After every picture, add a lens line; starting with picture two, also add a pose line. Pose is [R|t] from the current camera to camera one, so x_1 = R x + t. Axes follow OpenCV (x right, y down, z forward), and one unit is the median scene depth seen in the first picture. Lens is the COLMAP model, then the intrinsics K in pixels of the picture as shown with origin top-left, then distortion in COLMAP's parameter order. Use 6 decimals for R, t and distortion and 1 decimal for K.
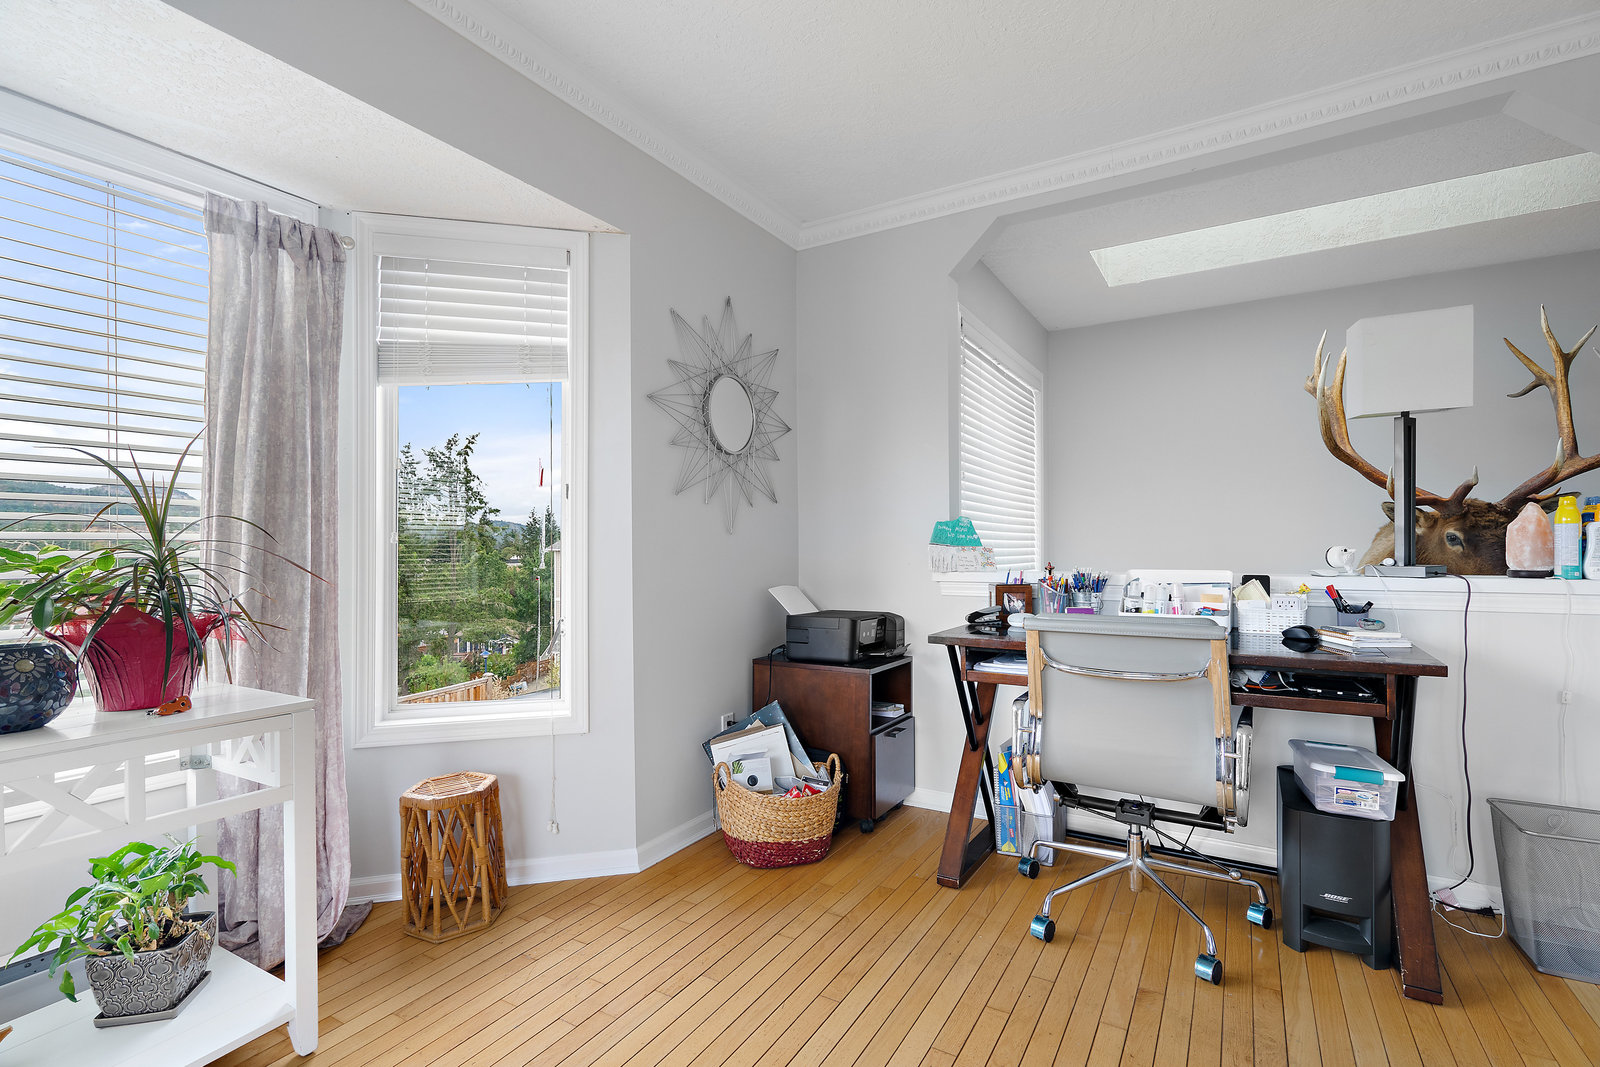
lens RADIAL K [[731.4, 0, 800.9], [0, 731.4, 536.3], [0, 0, 1]] dist [-0.005310, 0.001766]
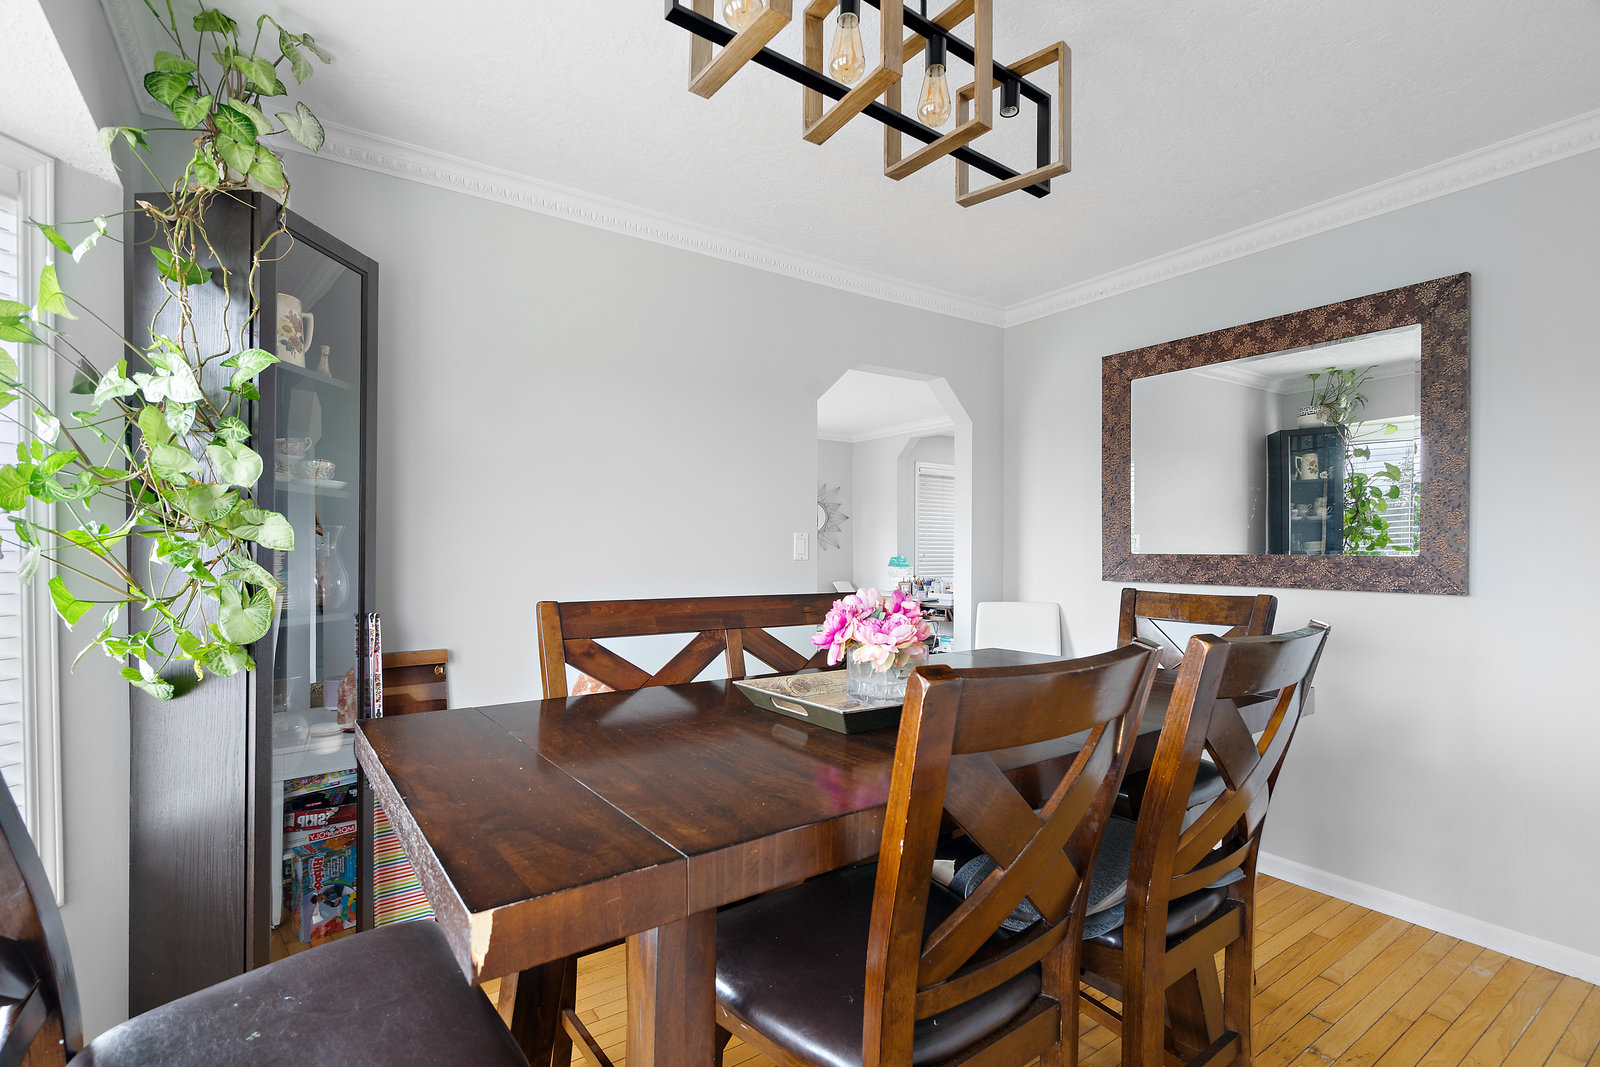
lens RADIAL K [[731.4, 0, 798.8], [0, 731.4, 546.7], [0, 0, 1]] dist [-0.005310, 0.001766]
pose [[0.909227, -0.000730, -0.416301, 0.913259], [0.000047, 0.999999, -0.001651, -0.049644], [0.416301, 0.001482, 0.909225, -1.376532]]
